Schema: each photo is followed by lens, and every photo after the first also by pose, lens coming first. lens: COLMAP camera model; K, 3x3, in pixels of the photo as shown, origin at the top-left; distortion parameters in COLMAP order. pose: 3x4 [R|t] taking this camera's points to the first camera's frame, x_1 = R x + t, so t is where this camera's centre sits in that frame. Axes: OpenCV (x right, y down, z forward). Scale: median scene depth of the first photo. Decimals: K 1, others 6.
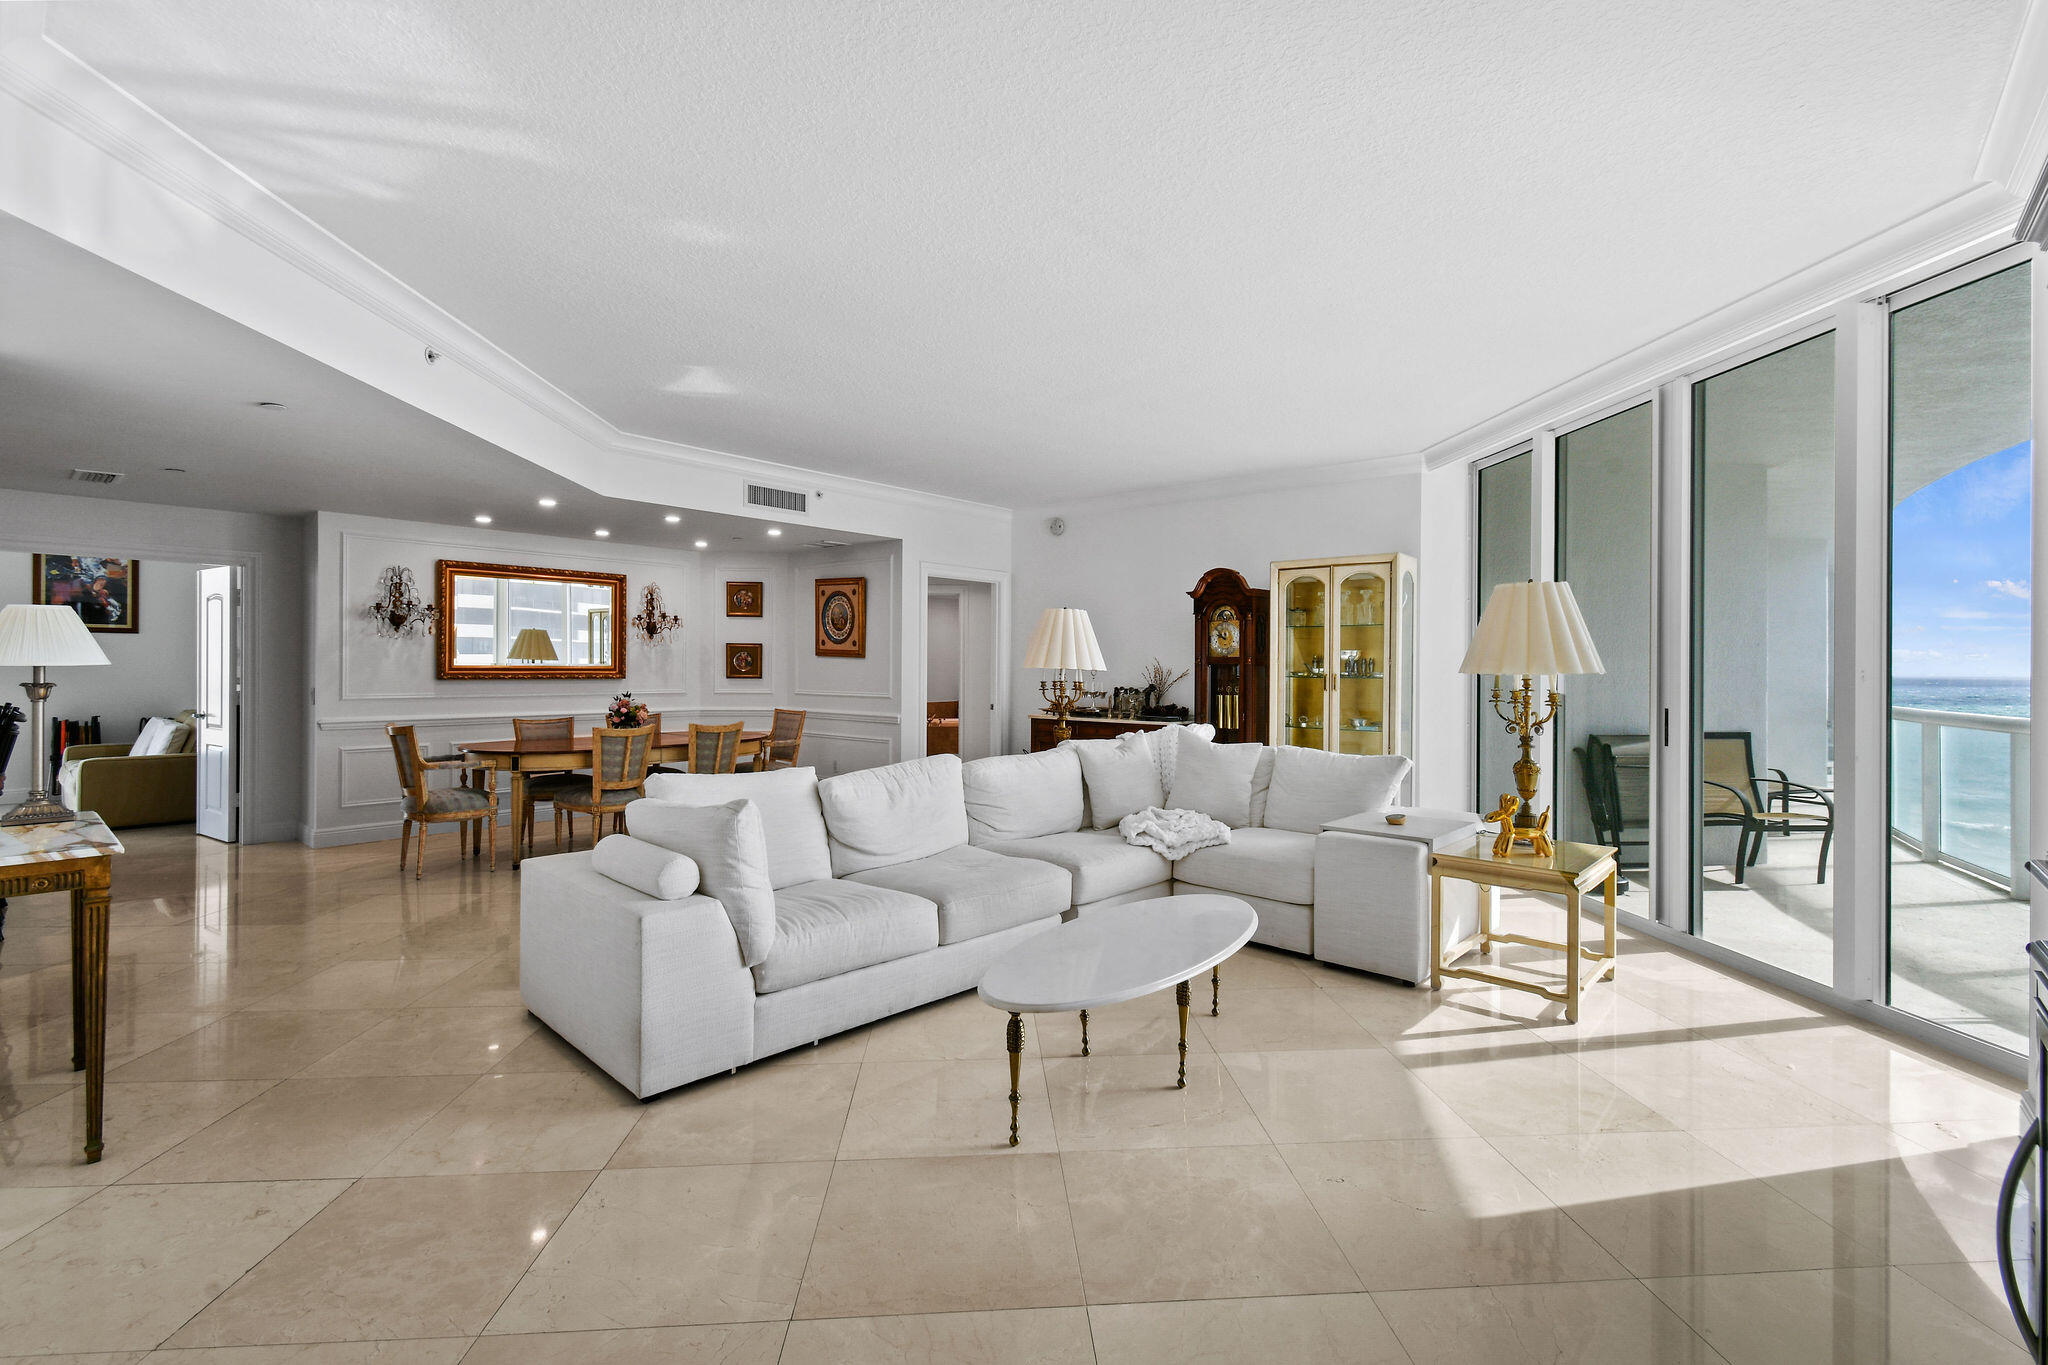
lens RADIAL K [[917.5, 0, 1044.9], [0, 917.5, 670.3], [0, 0, 1]] dist [0.004915, 0.000230]
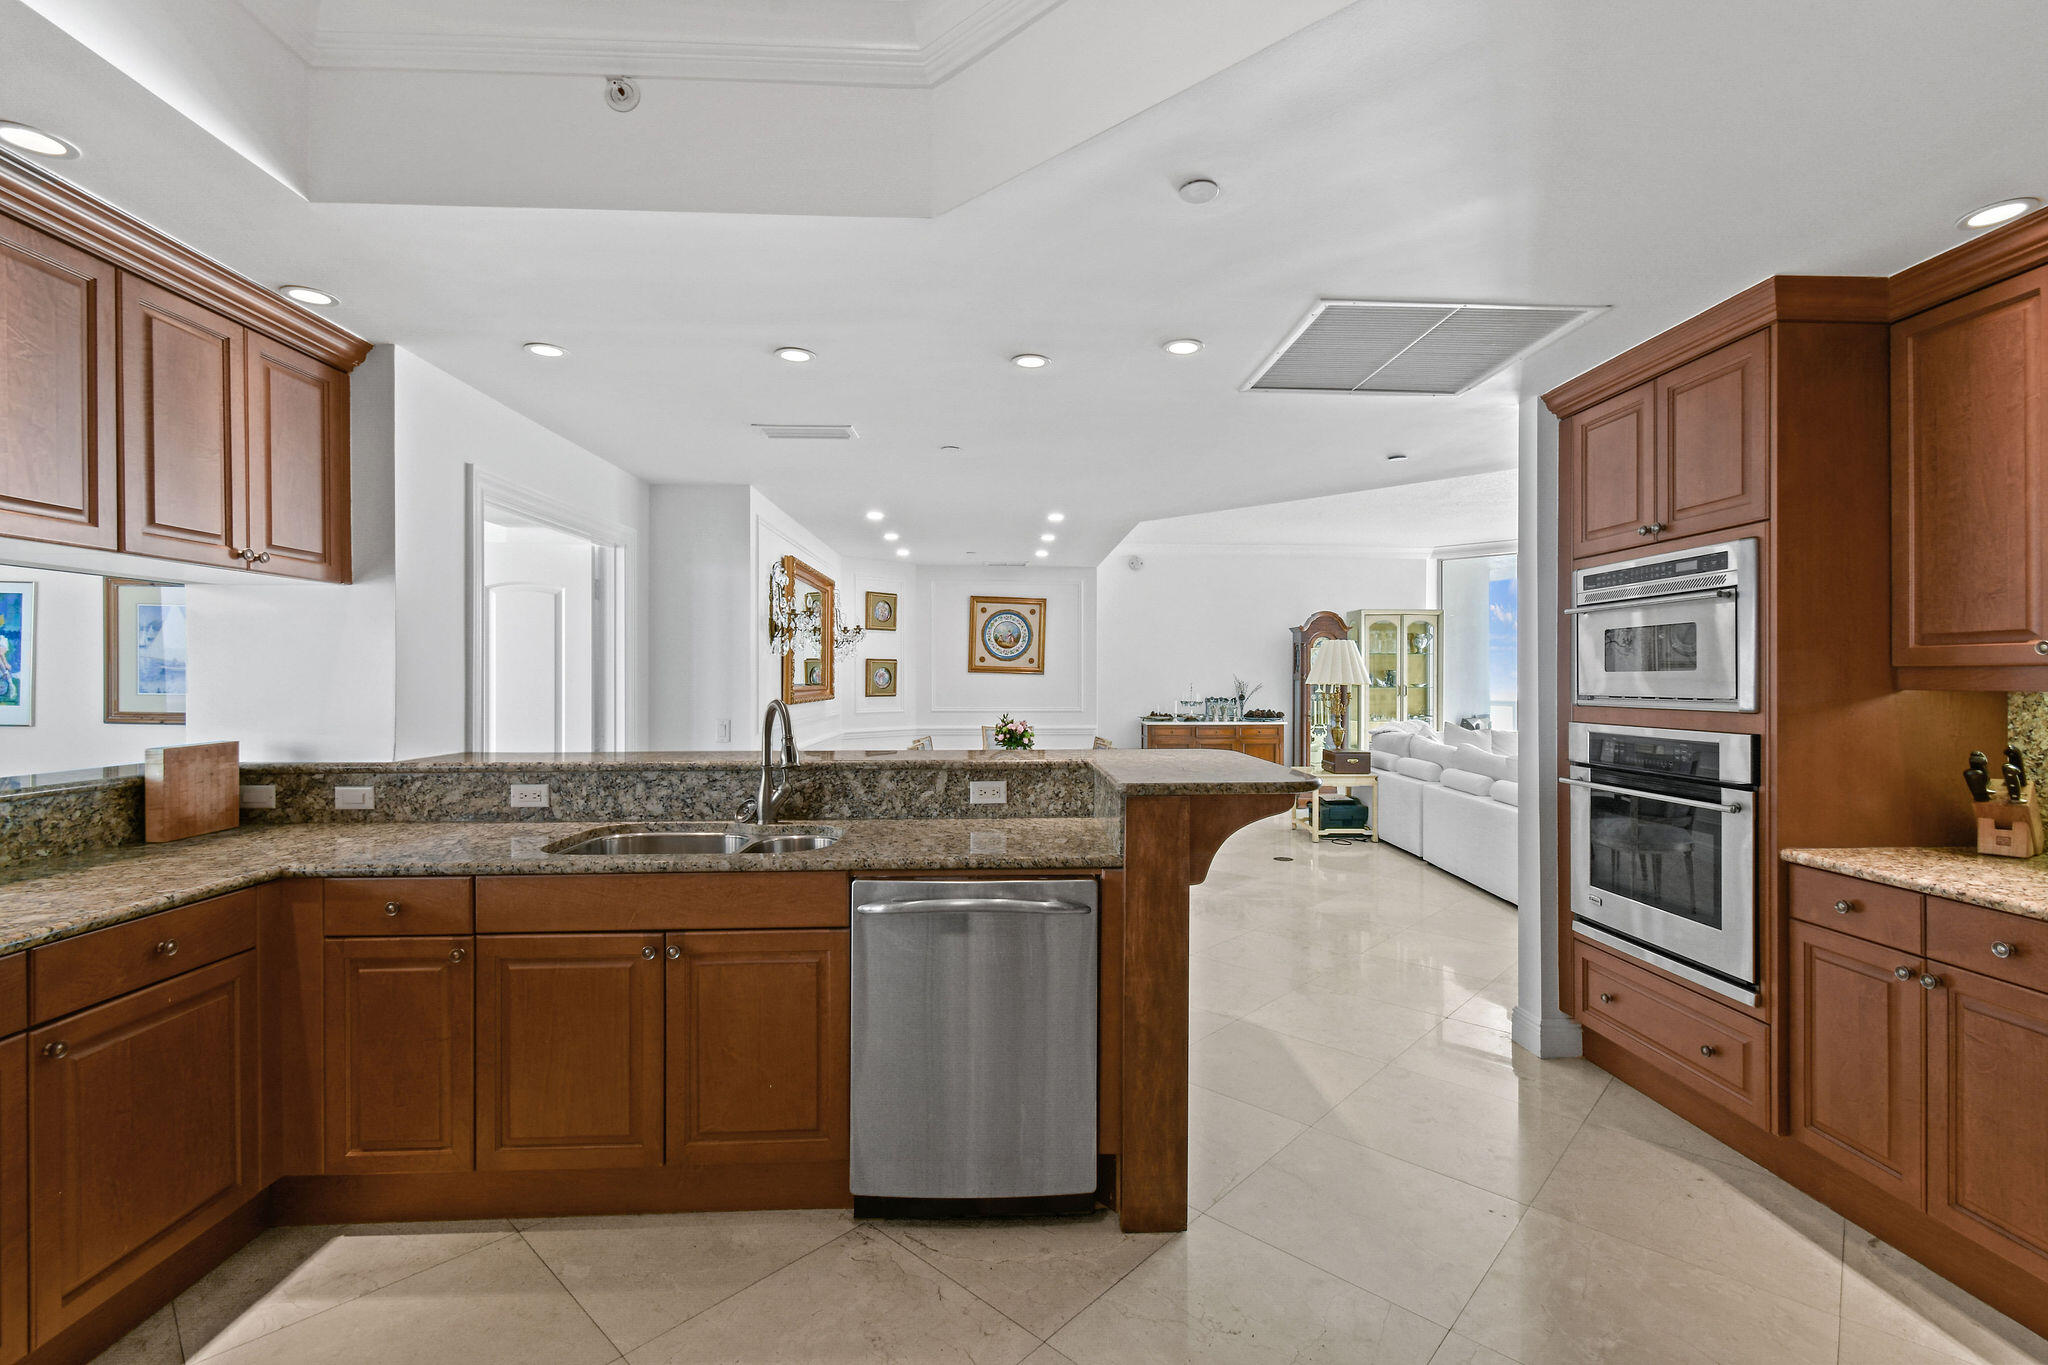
lens RADIAL K [[917.5, 0, 1032.3], [0, 917.5, 677.4], [0, 0, 1]] dist [0.004915, 0.000230]
pose [[0.727087, -0.005637, 0.686523, -1.034276], [0.007133, 0.999974, 0.000657, -0.012225], [-0.686509, 0.004419, 0.727108, 0.265897]]
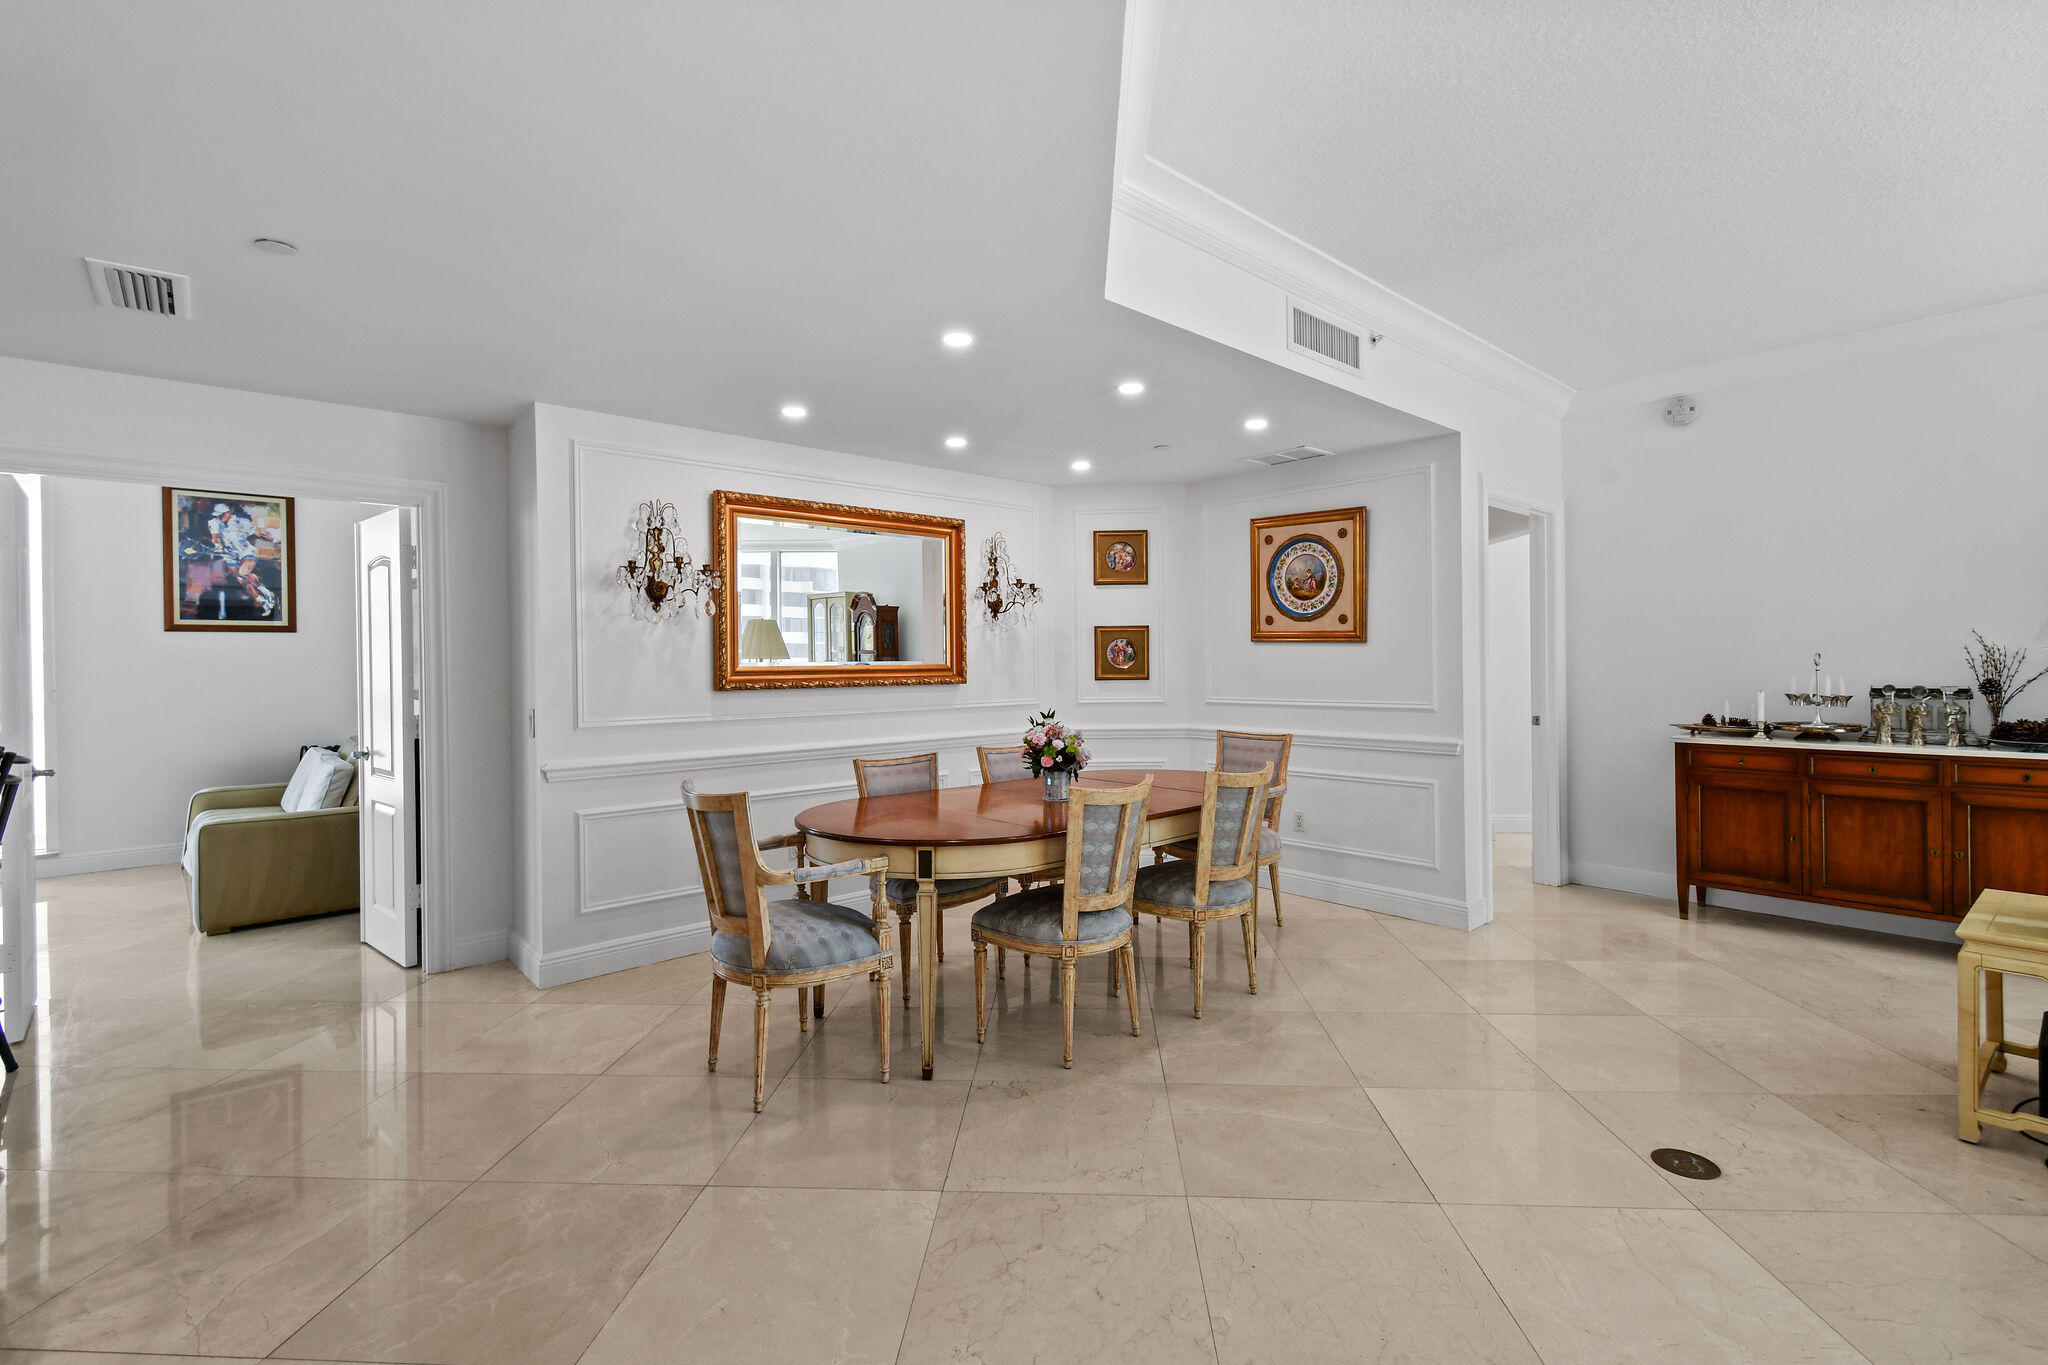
lens RADIAL K [[917.5, 0, 1035.8], [0, 917.5, 668.0], [0, 0, 1]] dist [0.004915, 0.000230]
pose [[0.991464, -0.017438, -0.129206, -0.368193], [0.017847, 0.999839, 0.002005, -0.002415], [0.129150, -0.004294, 0.991616, 0.424423]]
